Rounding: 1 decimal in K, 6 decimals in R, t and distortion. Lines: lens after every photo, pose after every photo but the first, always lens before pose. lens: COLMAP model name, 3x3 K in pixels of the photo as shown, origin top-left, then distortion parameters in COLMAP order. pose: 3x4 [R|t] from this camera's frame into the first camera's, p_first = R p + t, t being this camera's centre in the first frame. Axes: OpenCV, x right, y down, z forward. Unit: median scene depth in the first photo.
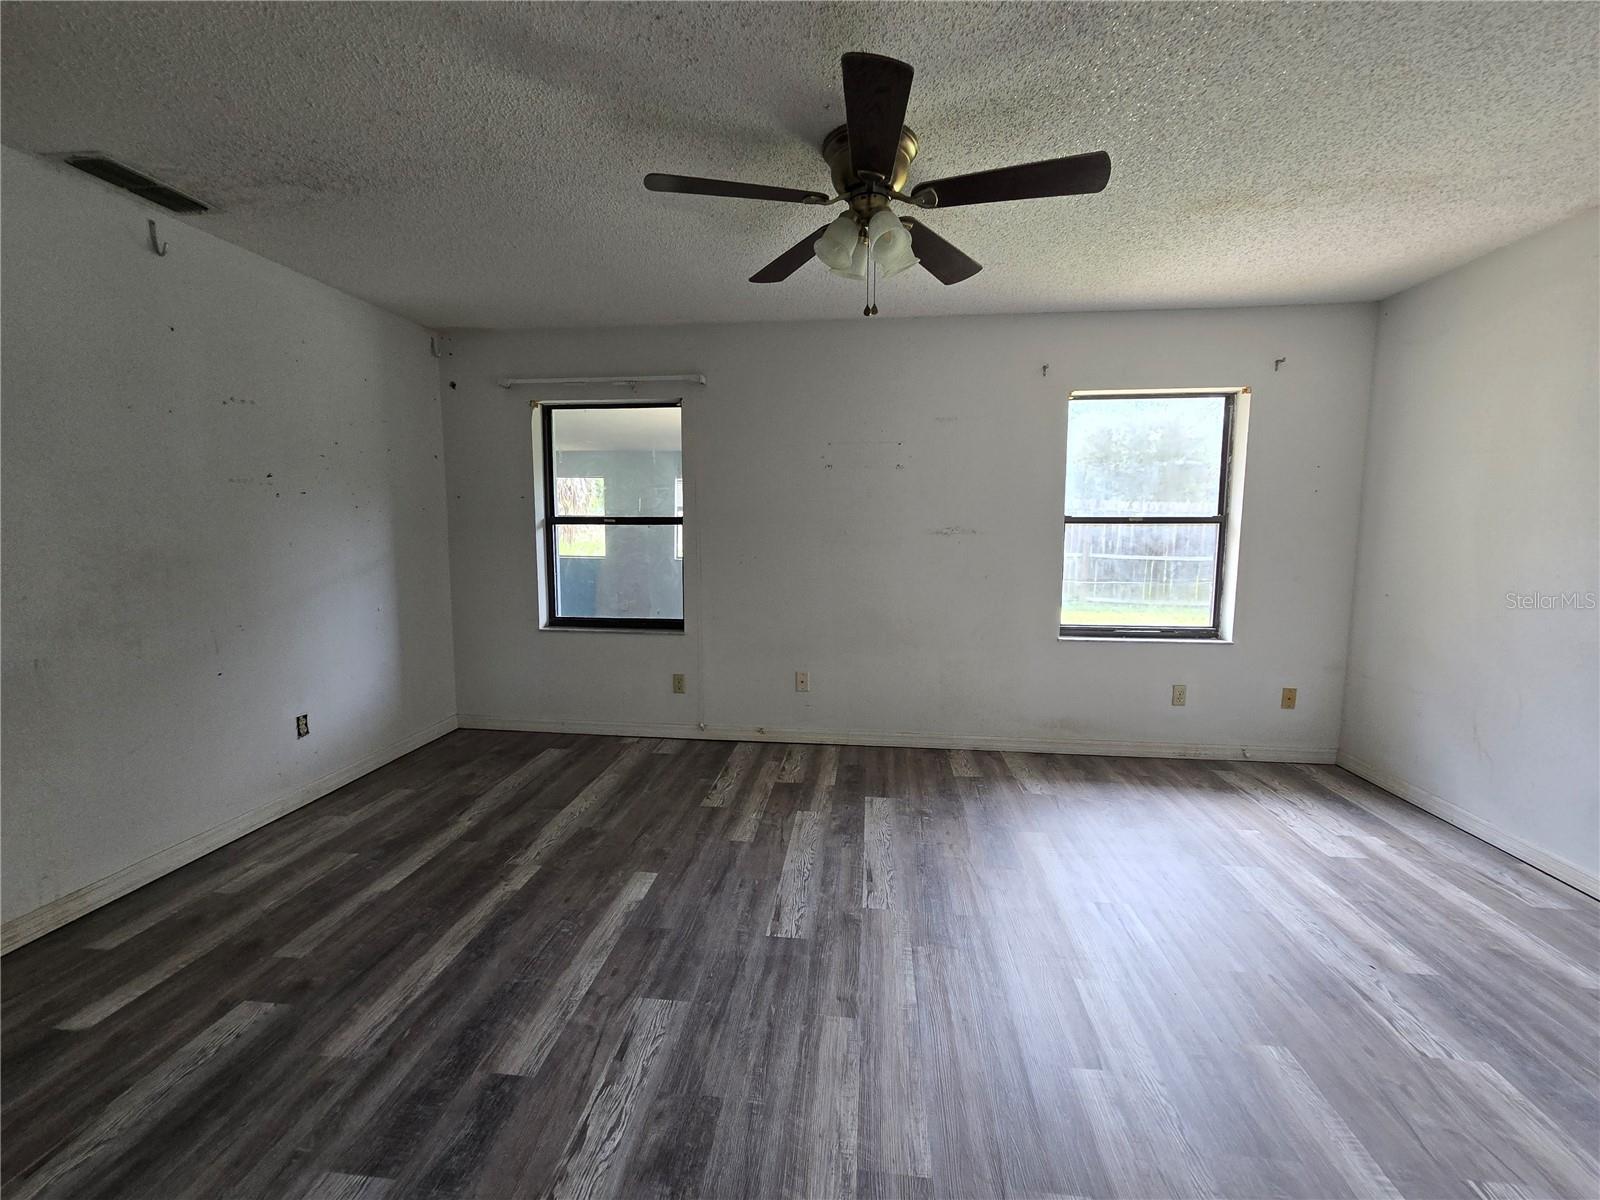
lens RADIAL K [[657.5, 0, 800.3], [0, 657.5, 596.7], [0, 0, 1]] dist [0.000065, 0.001190]
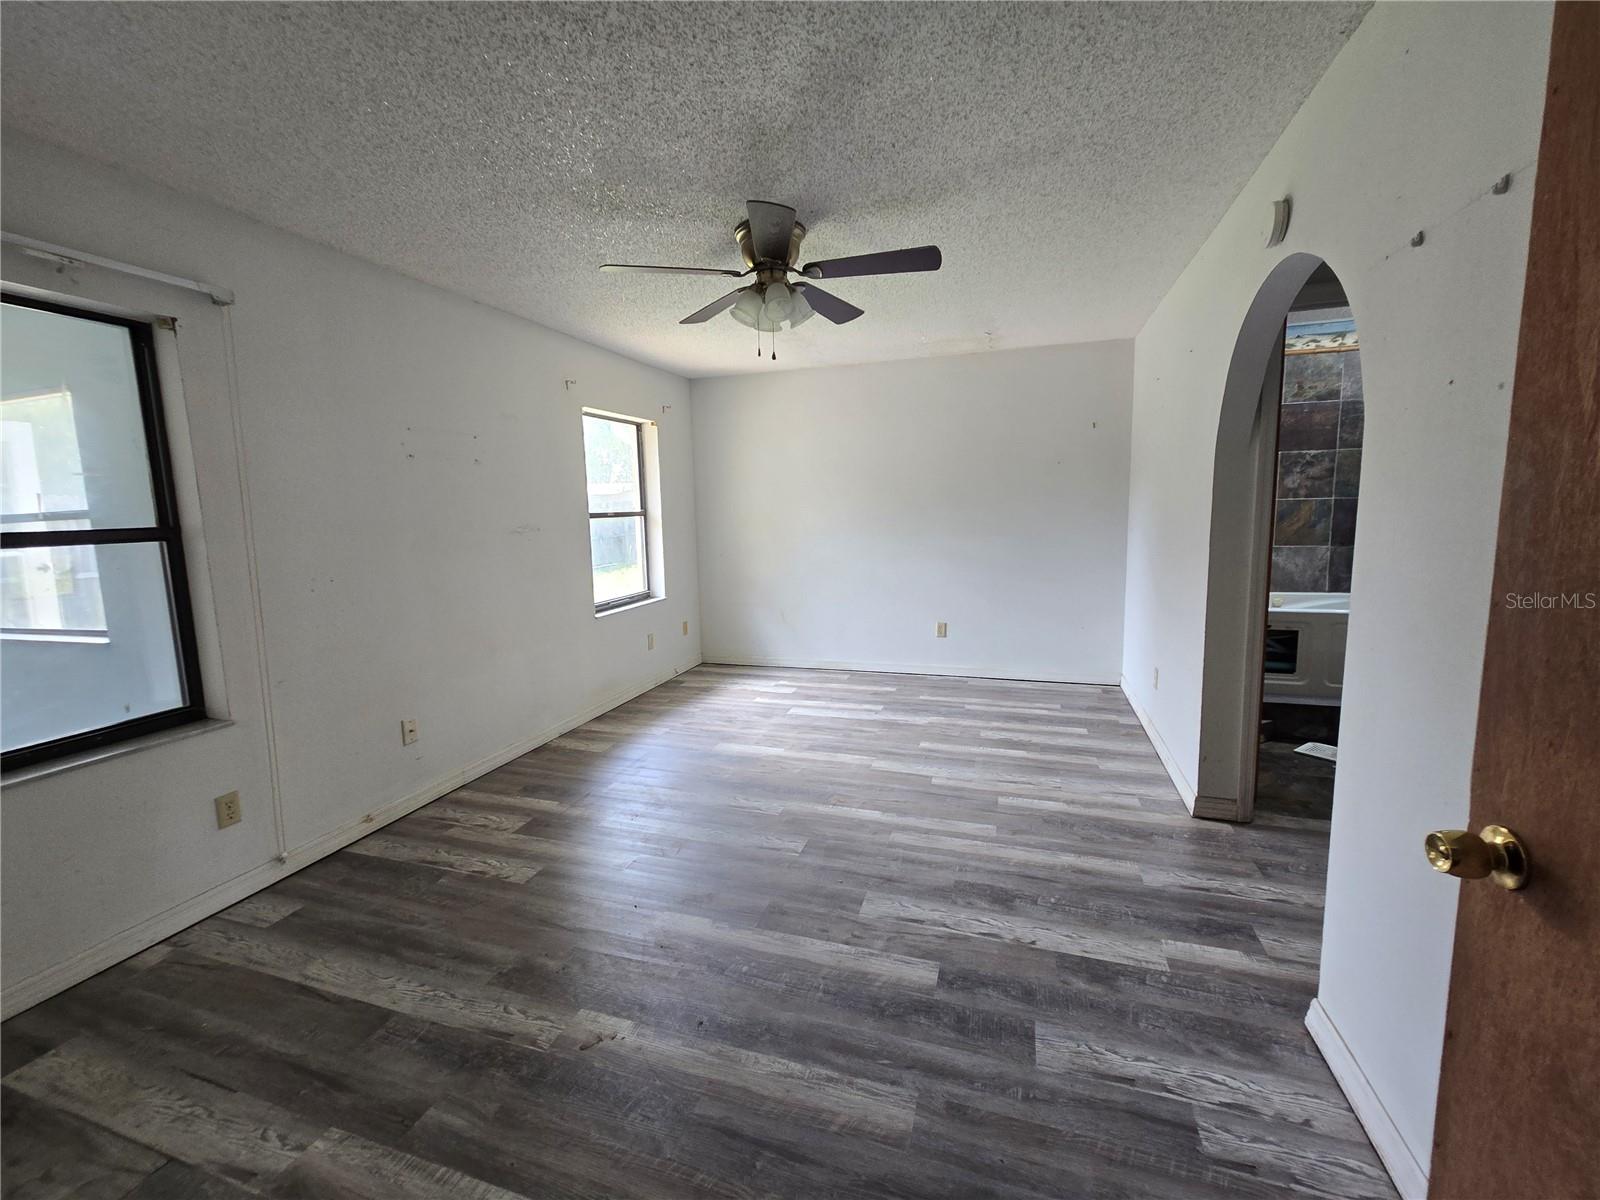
lens RADIAL K [[657.5, 0, 795.5], [0, 657.5, 596.9], [0, 0, 1]] dist [0.000065, 0.001190]
pose [[0.207269, -0.140792, 0.968100, -0.942013], [0.135003, 0.984238, 0.114235, -0.081128], [-0.968924, 0.107019, 0.223010, 0.545745]]
